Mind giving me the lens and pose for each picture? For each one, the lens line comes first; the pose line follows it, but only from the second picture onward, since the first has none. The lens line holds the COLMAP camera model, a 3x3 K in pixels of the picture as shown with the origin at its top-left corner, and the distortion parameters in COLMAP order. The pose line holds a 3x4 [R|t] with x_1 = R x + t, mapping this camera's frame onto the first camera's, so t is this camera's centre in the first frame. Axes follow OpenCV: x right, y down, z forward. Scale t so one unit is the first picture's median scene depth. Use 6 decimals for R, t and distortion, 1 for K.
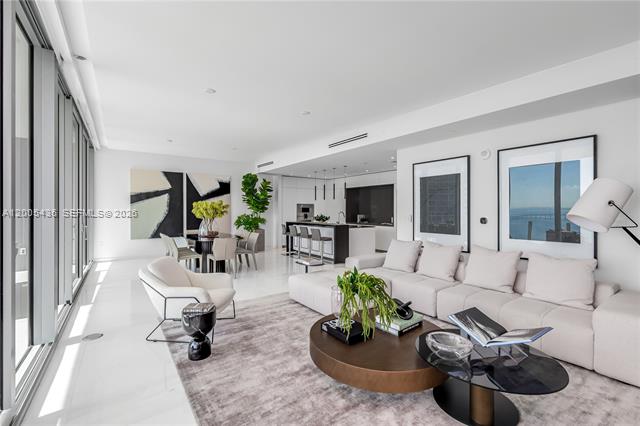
lens RADIAL K [[281.9, 0, 320.0], [0, 281.9, 213.0], [0, 0, 1]] dist [0.001526, 0.000125]
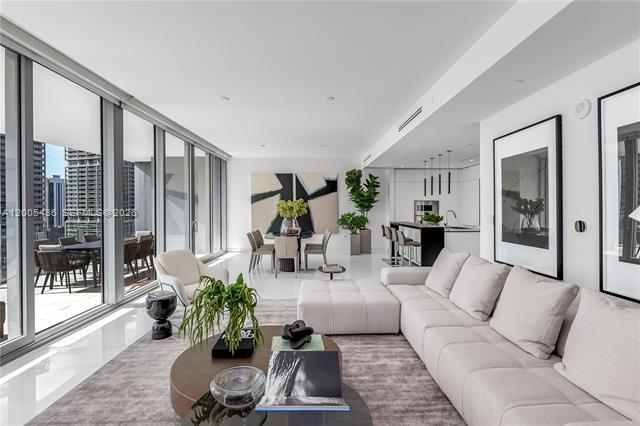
lens RADIAL K [[310.2, 0, 320.0], [0, 310.2, 213.0], [0, 0, 1]] dist [0.000024, 0.000121]
pose [[0.830771, 0.004797, -0.556594, 0.248199], [-0.002242, 0.999984, 0.005272, -0.000938], [0.556611, -0.003132, 0.830768, 0.095296]]
